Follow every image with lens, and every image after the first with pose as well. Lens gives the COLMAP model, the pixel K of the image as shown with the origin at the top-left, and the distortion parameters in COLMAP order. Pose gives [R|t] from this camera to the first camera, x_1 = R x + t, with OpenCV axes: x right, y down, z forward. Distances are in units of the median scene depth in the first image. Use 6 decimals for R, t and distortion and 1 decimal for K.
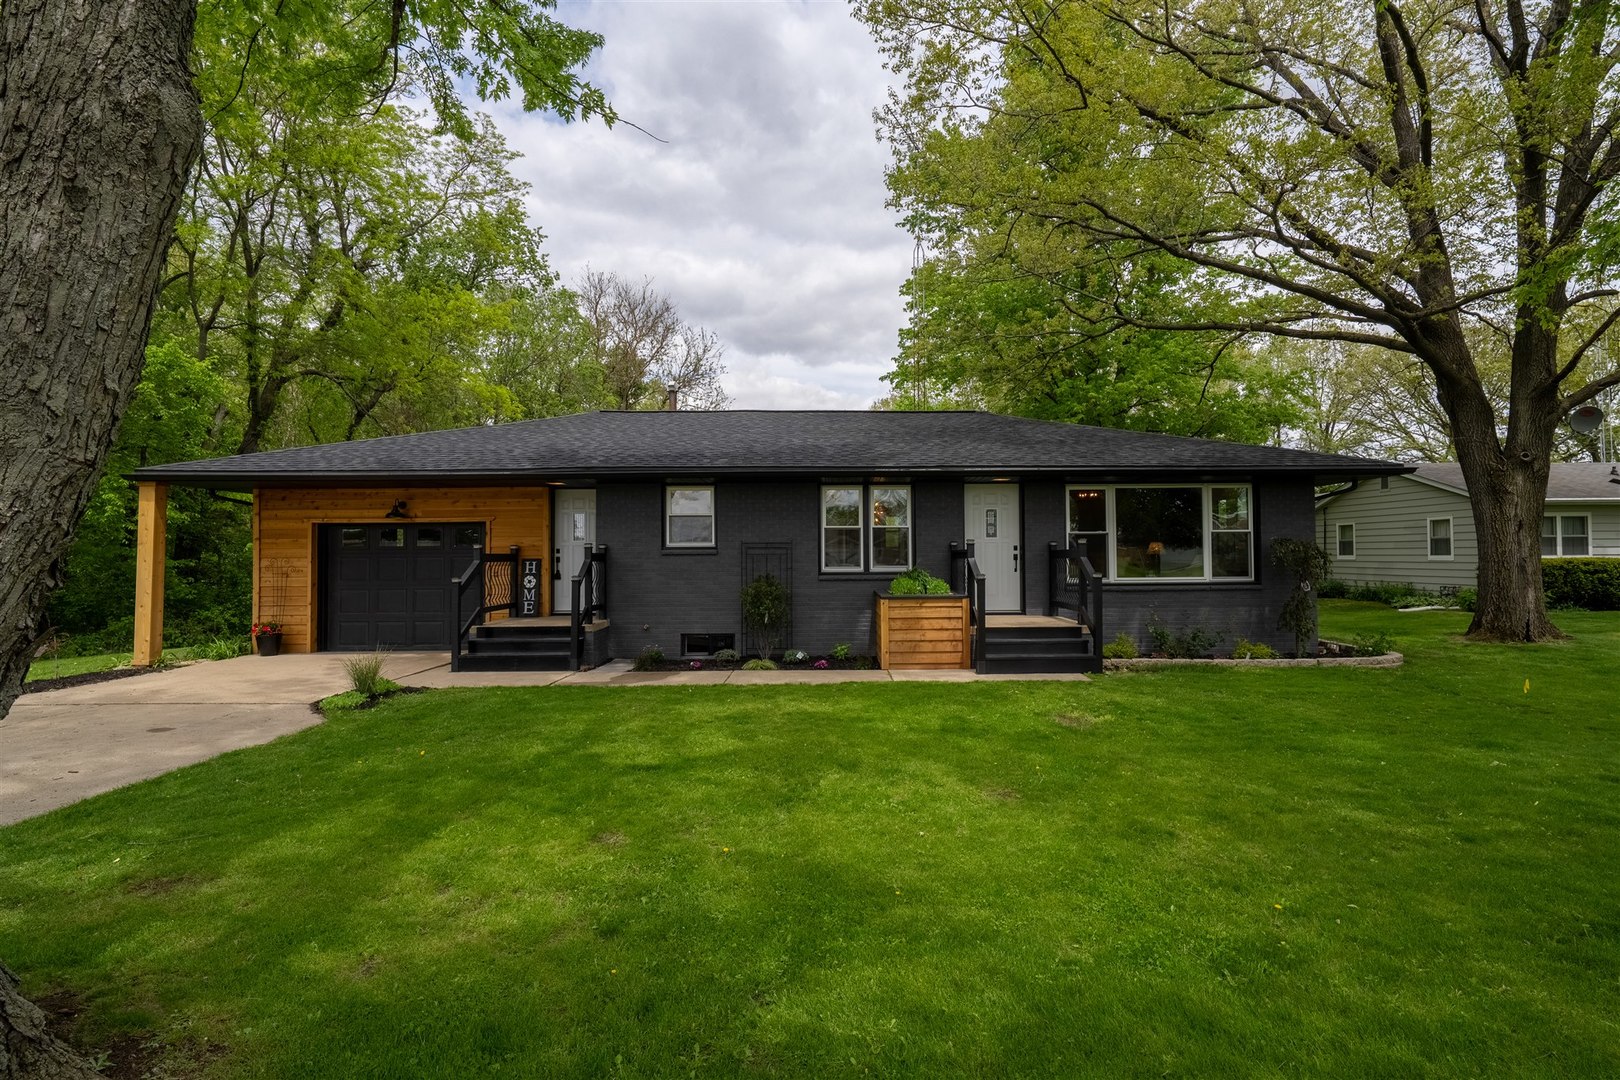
lens RADIAL K [[766.0, 0, 810.0], [0, 766.0, 540.0], [0, 0, 1]] dist [-0.000660, 0.000012]
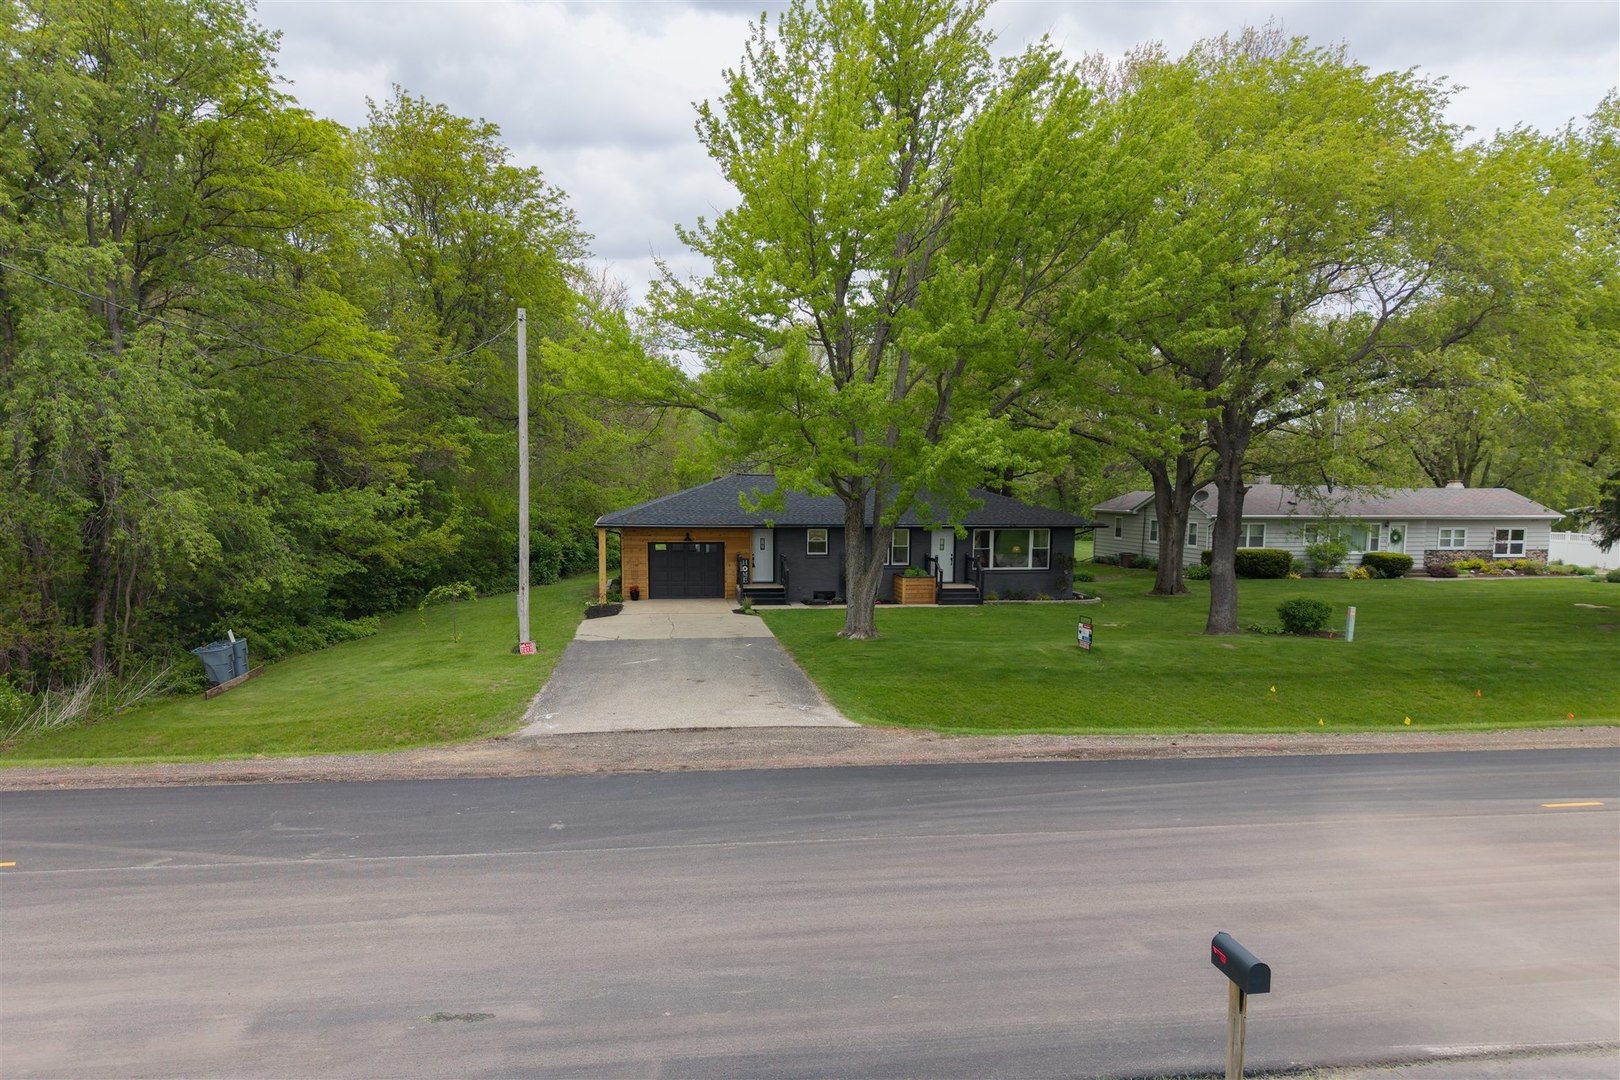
lens RADIAL K [[720.8, 0, 809.3], [0, 720.8, 531.5], [0, 0, 1]] dist [-0.001160, 0.000096]
pose [[0.996481, 0.006231, 0.083588, -0.358315], [-0.009304, 0.999293, 0.036425, -0.139743], [-0.083301, -0.037075, 0.995834, -1.184303]]
